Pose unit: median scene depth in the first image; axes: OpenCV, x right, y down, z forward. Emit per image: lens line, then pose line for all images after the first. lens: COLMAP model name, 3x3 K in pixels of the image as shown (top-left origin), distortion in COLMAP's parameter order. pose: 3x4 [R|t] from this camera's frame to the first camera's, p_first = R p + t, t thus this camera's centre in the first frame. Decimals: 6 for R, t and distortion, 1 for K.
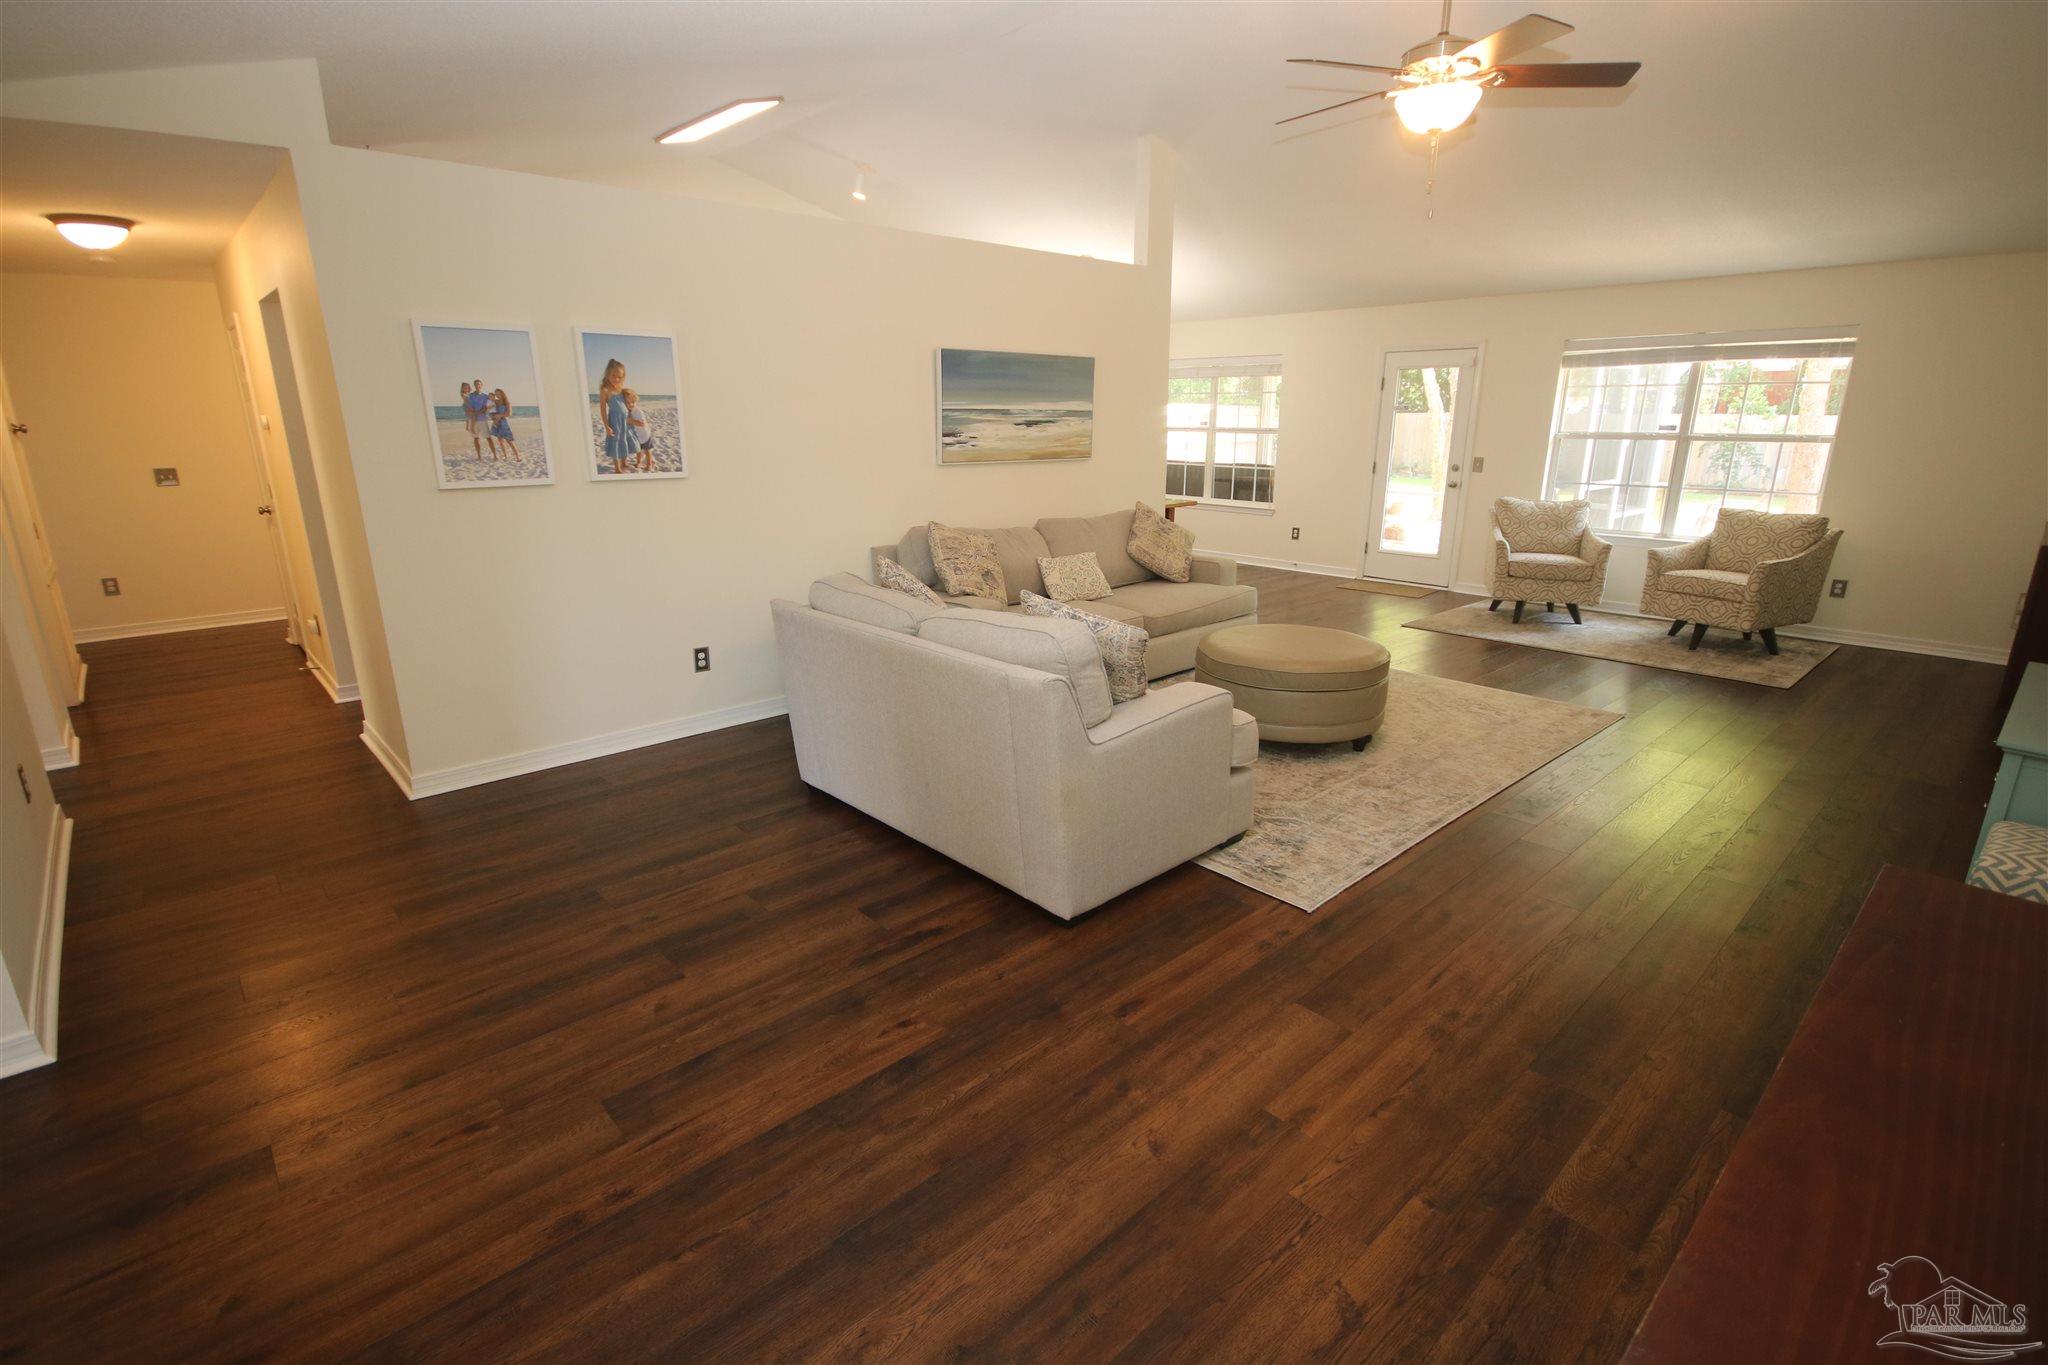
lens RADIAL K [[952.0, 0, 1020.3], [0, 952.0, 679.1], [0, 0, 1]] dist [0.001743, -0.000446]
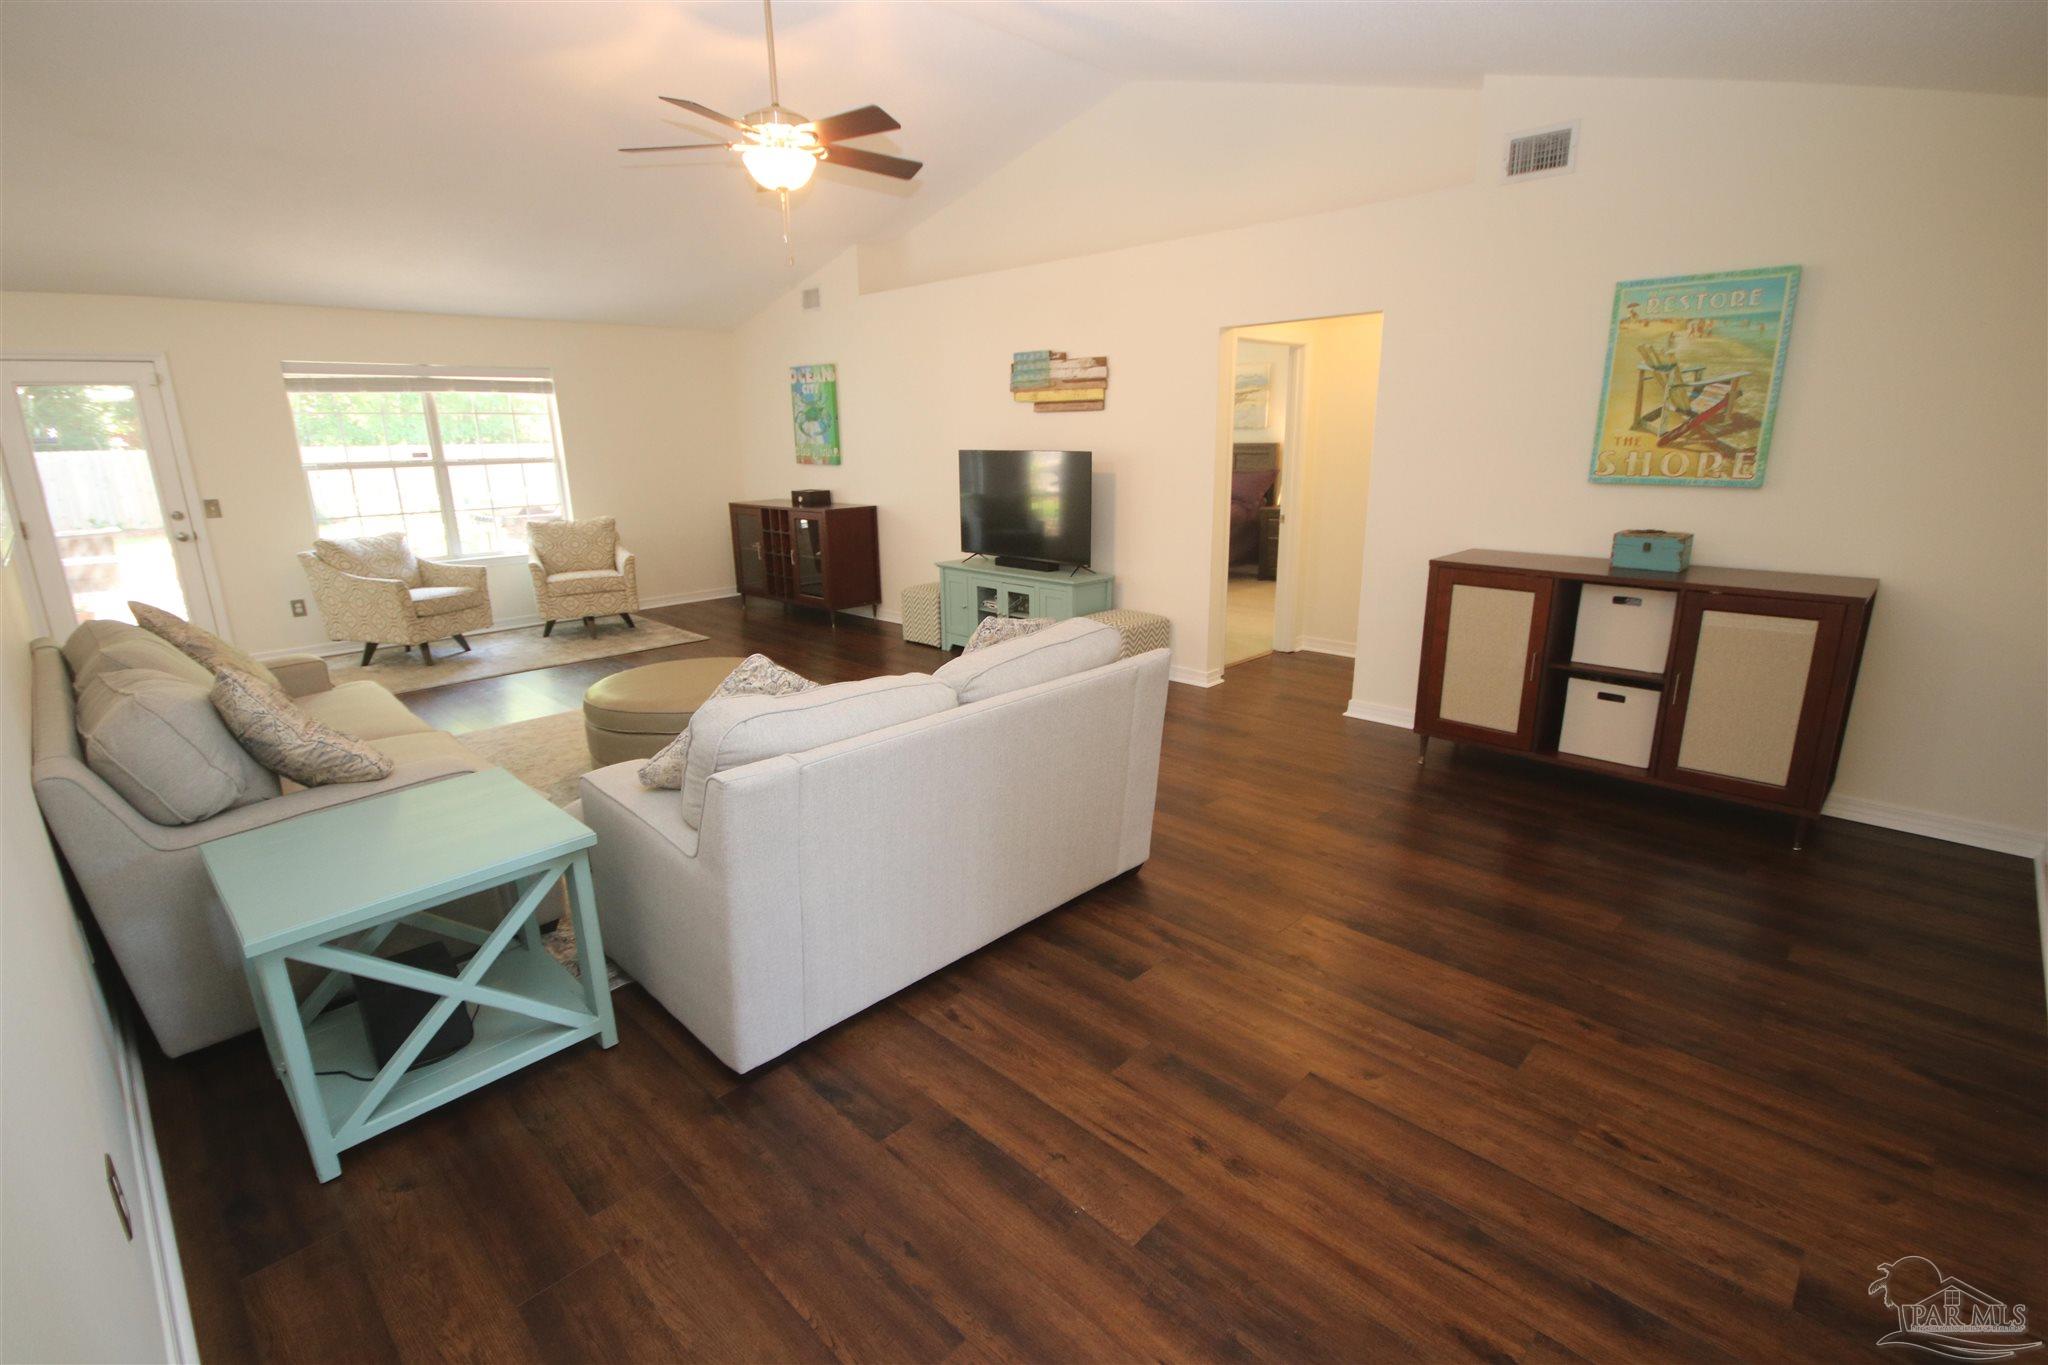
lens RADIAL K [[952.0, 0, 1020.3], [0, 952.0, 679.1], [0, 0, 1]] dist [0.001743, -0.000446]
pose [[-0.052873, -0.252552, 0.966138, -0.968249], [0.285270, 0.923354, 0.256980, -0.282349], [-0.956988, 0.289197, 0.023225, 1.006423]]
